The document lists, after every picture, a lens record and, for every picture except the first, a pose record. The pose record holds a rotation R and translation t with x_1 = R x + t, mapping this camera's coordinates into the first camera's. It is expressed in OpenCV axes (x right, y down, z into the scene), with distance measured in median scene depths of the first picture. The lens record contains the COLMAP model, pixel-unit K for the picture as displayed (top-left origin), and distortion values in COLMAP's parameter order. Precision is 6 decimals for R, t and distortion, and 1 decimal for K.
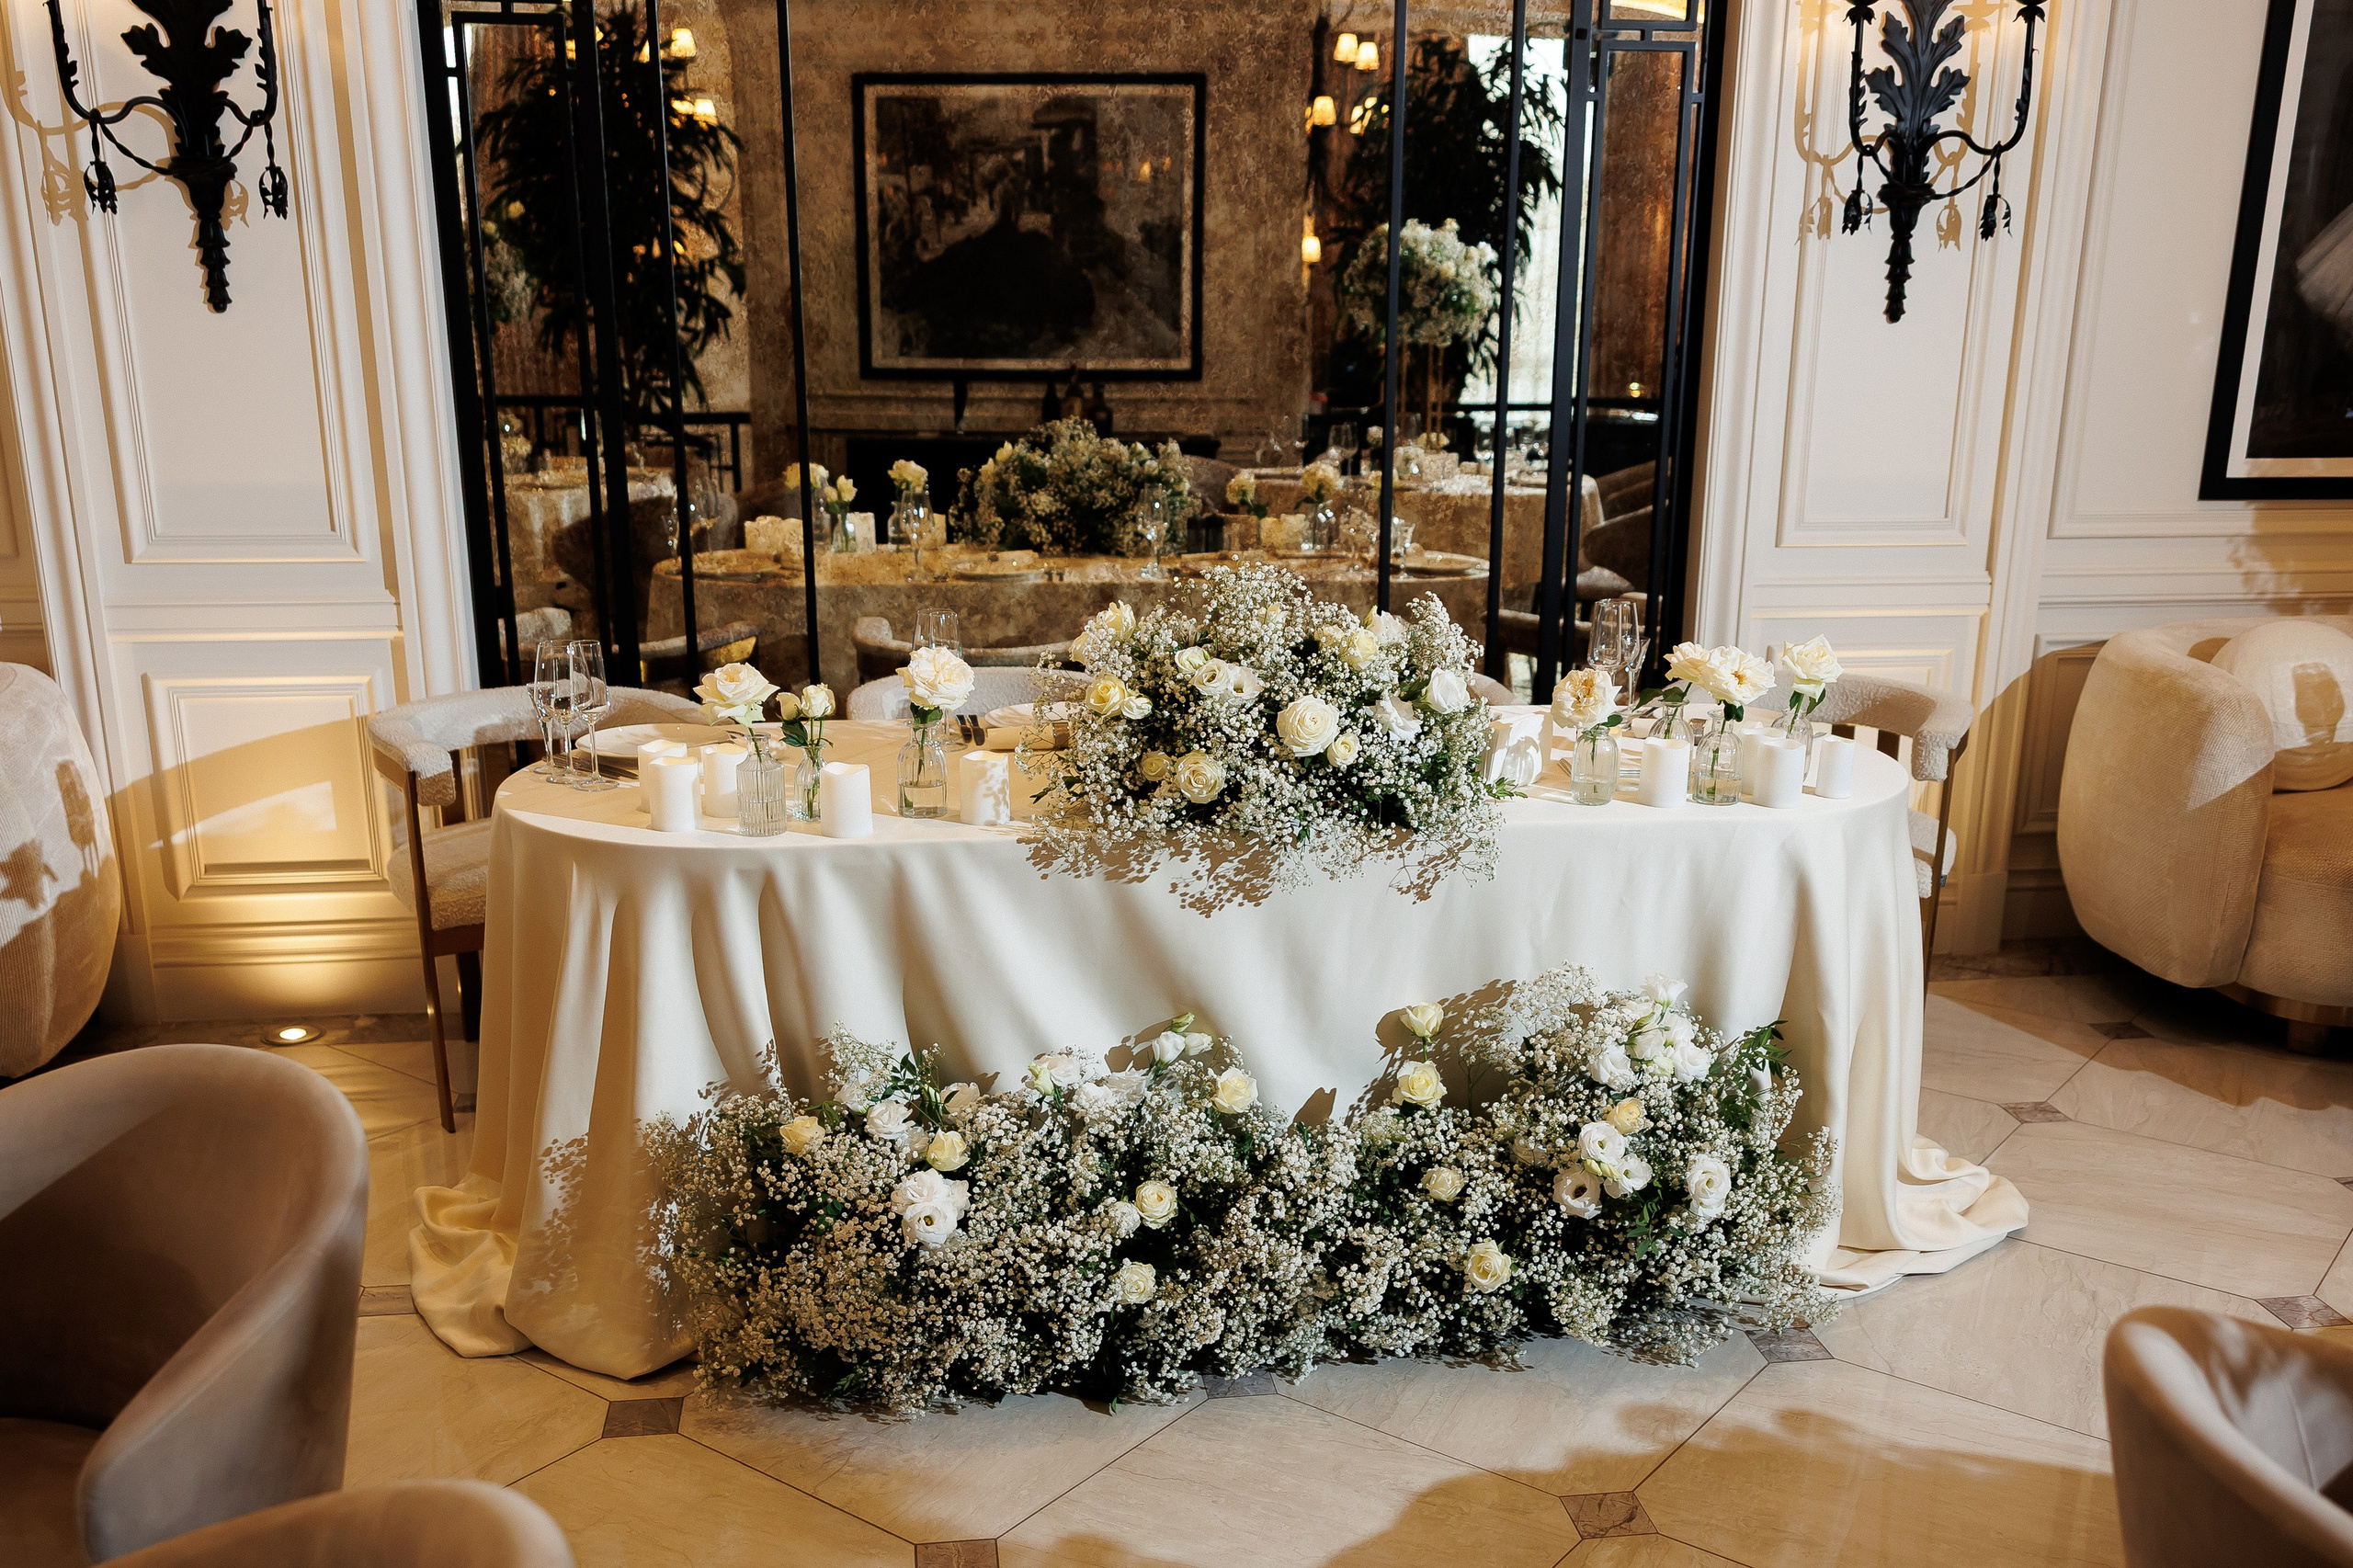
lens RADIAL K [[2166.8, 0, 1251.5], [0, 2166.8, 919.8], [0, 0, 1]] dist [-0.003038, 0.000000]
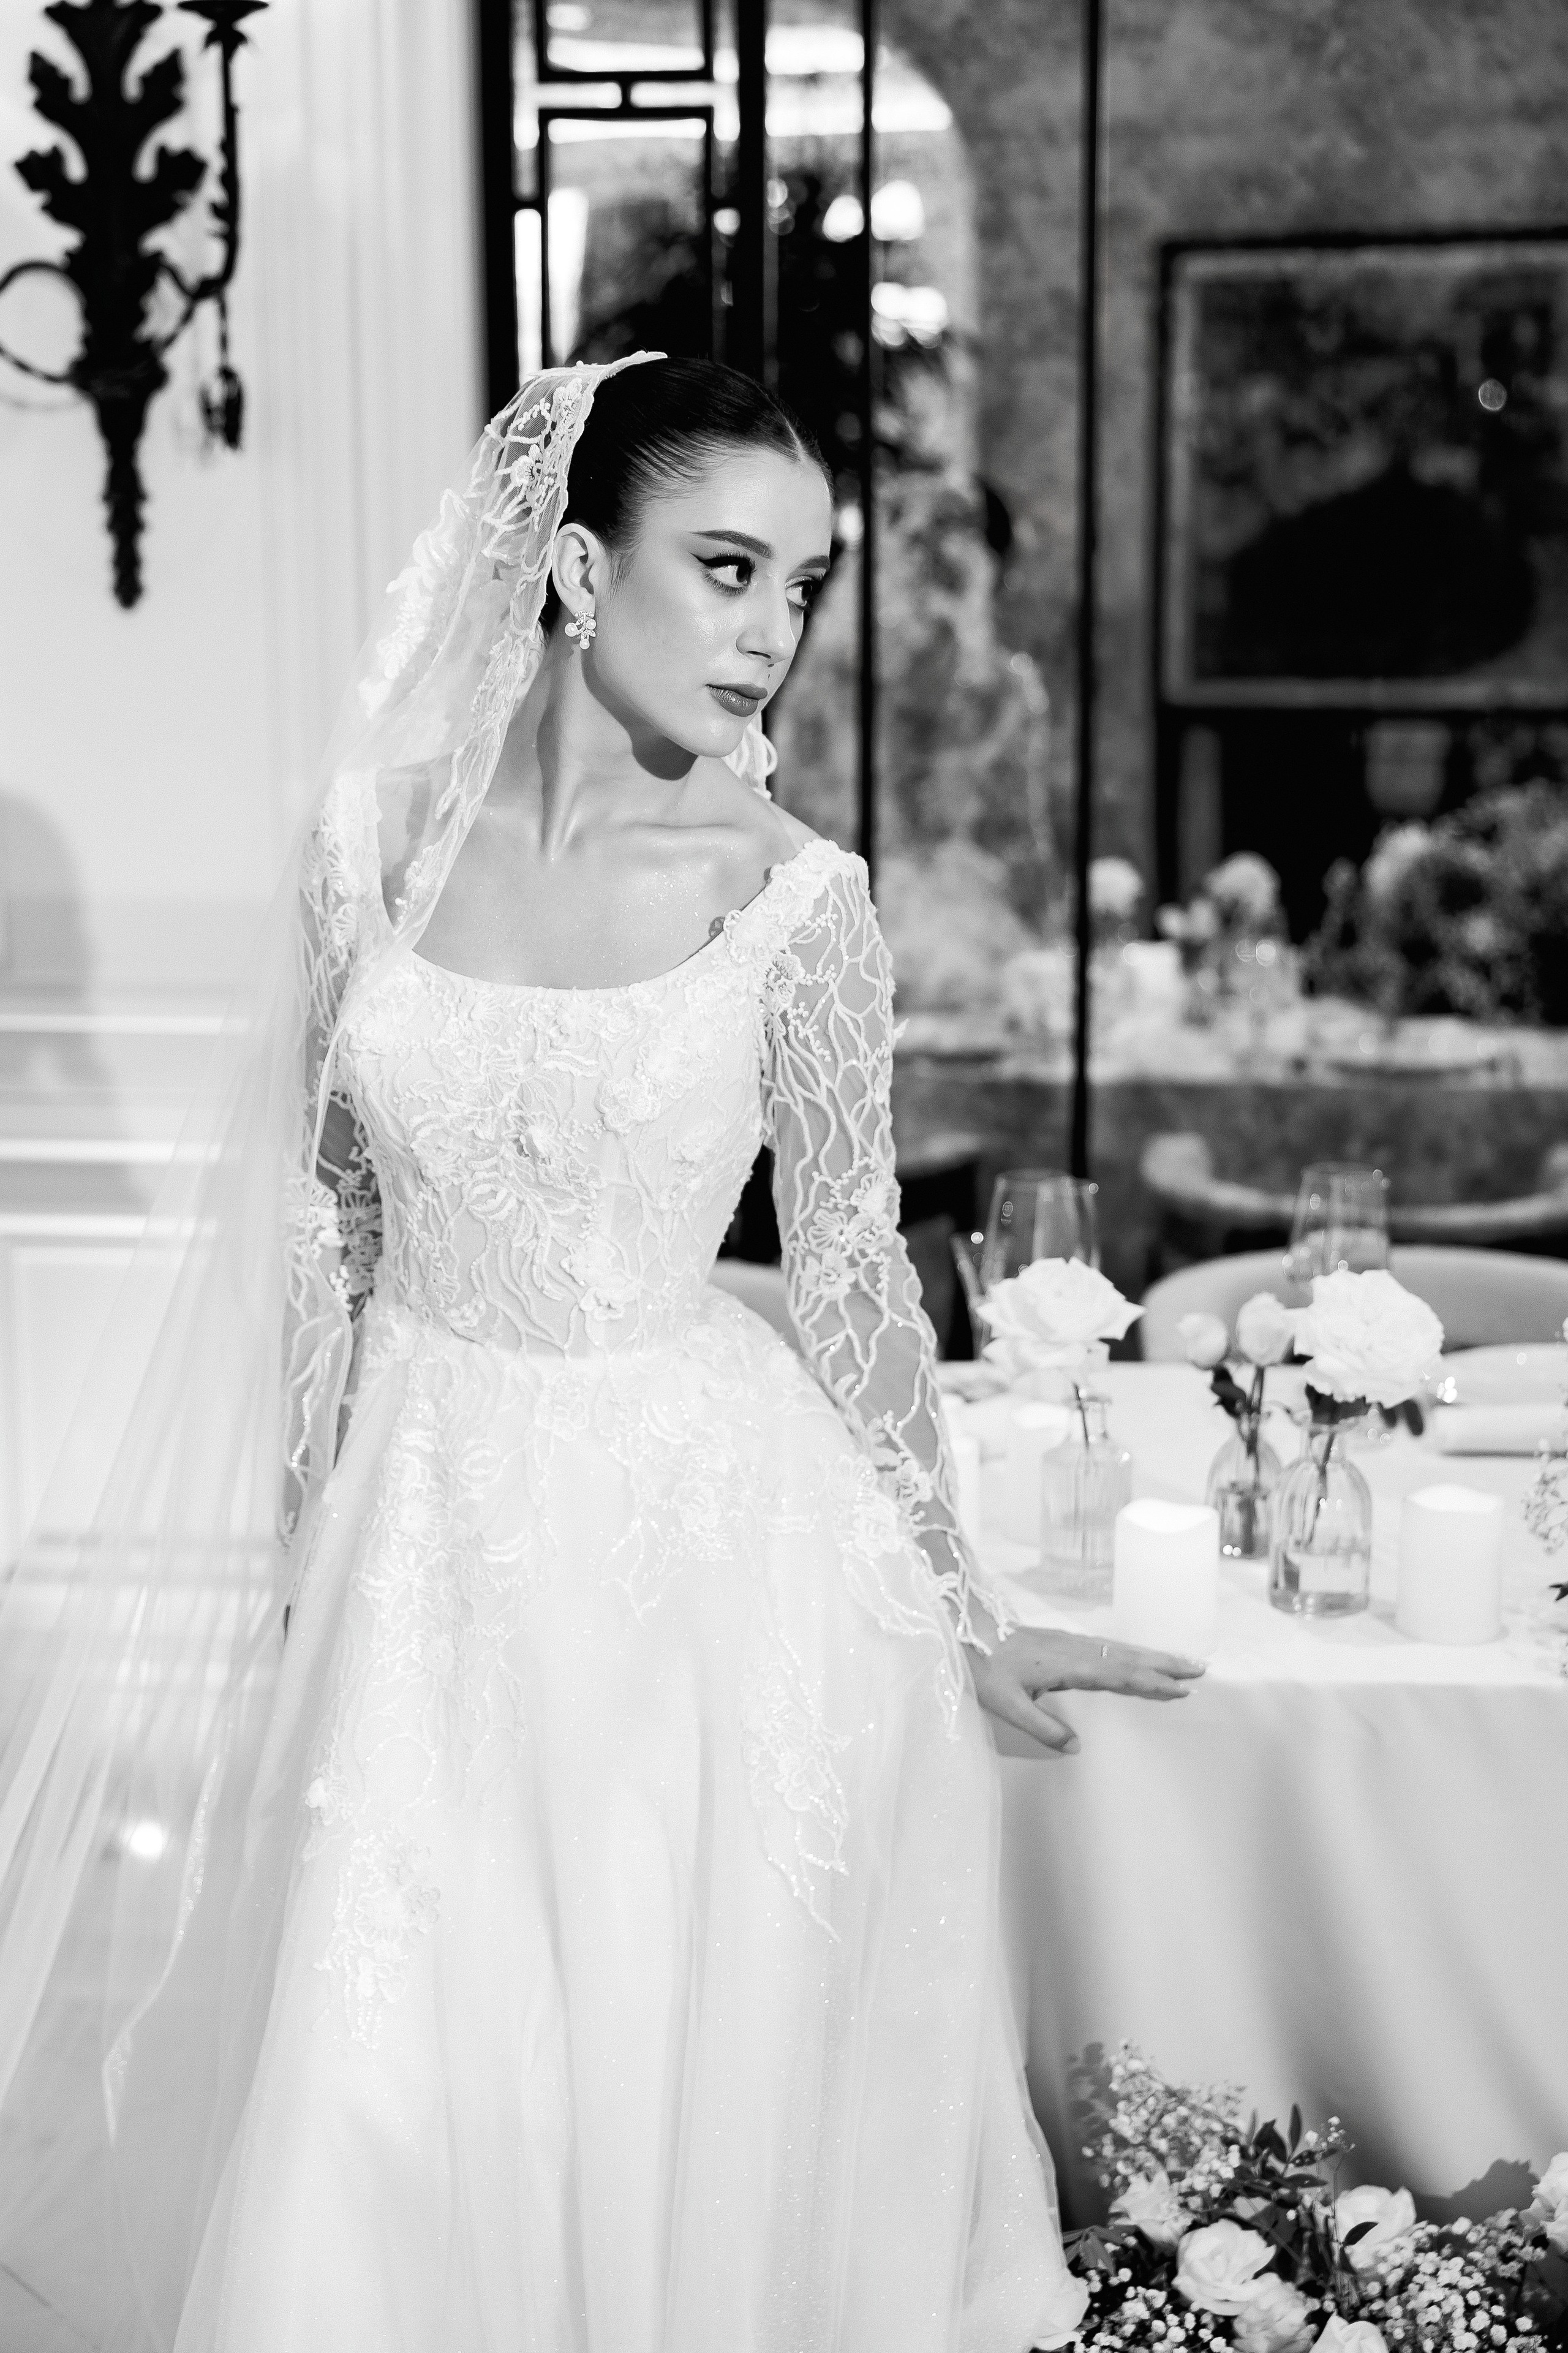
lens RADIAL K [[3322.9, 0, 859.7], [0, 3322.9, 1154.2], [0, 0, 1]] dist [-0.008701, 0.000000]
pose [[0.969043, 0.032210, -0.244783, -0.056017], [-0.059918, 0.992494, -0.106606, -0.048707], [0.239512, 0.117973, 0.963699, 0.191868]]
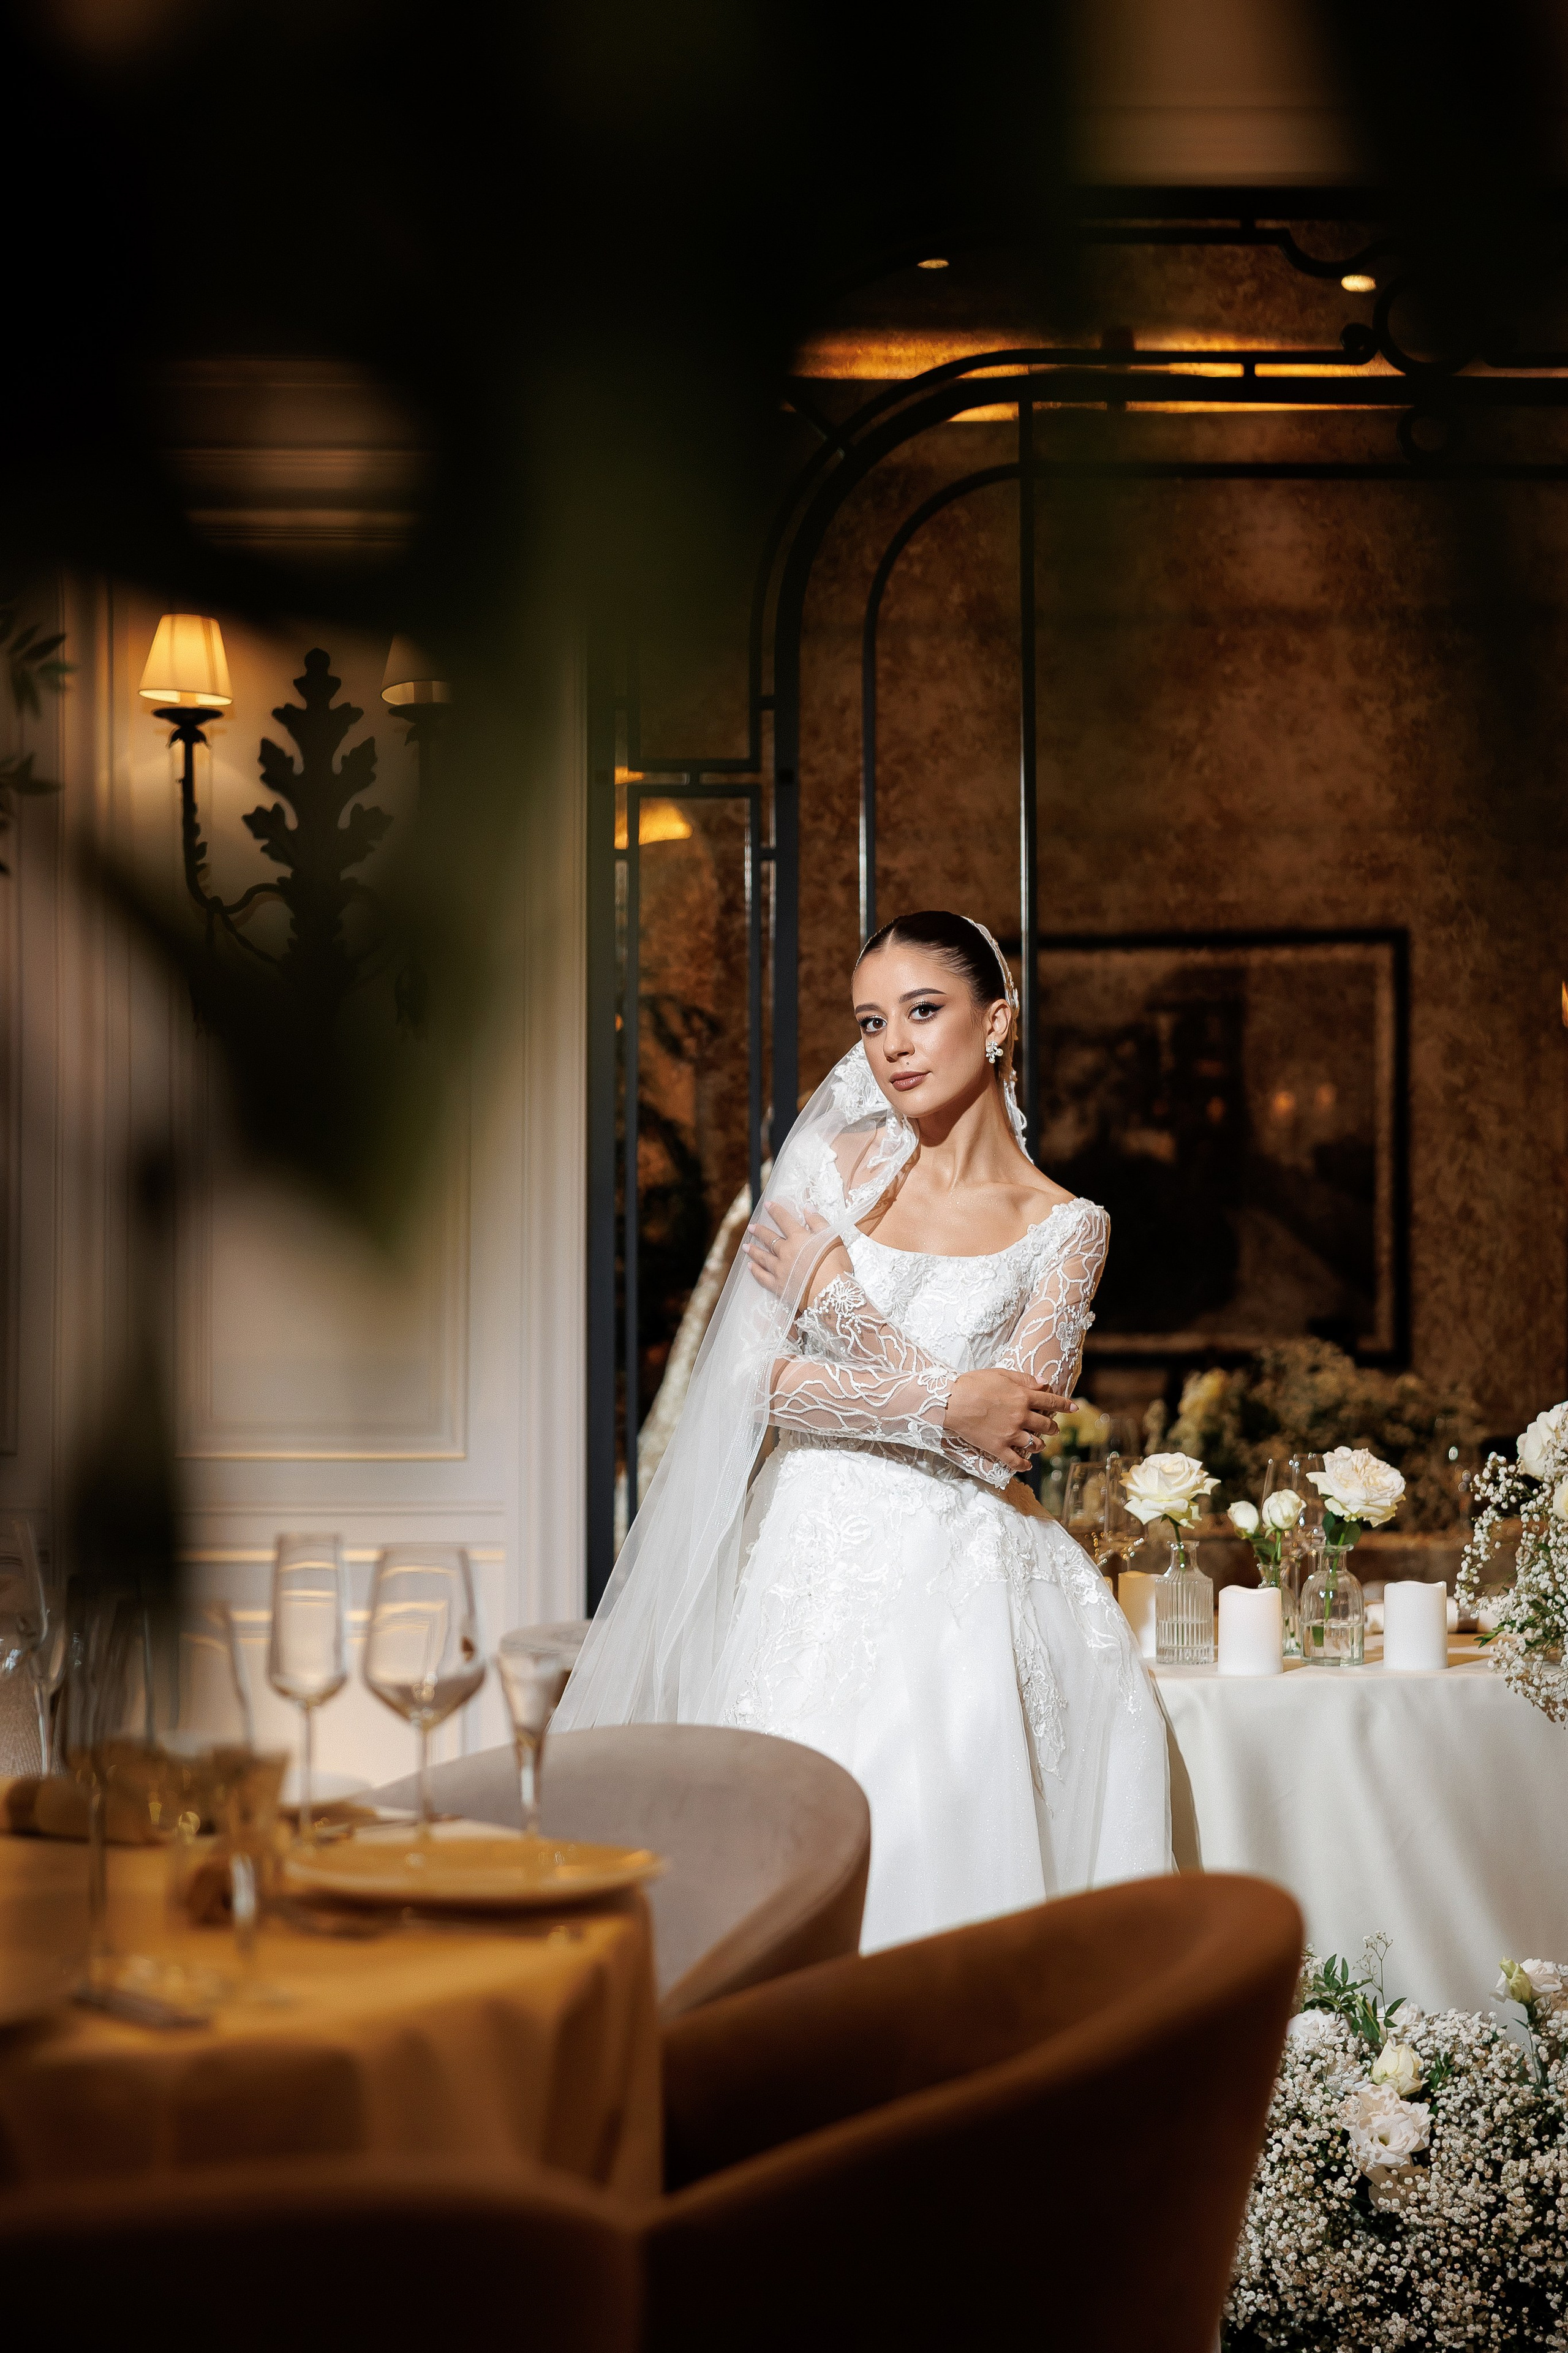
lens RADIAL K [[3954.1, 0, 772.8], [0, 3954.1, 1197.0], [0, 0, 1]] dist [-0.042426, 0.000000]
pose [[0.990917, -0.015070, -0.133631, -0.122322], [-0.029197, 0.945887, -0.323179, 0.198075], [0.131270, 0.324145, 0.936855, -0.317144]]
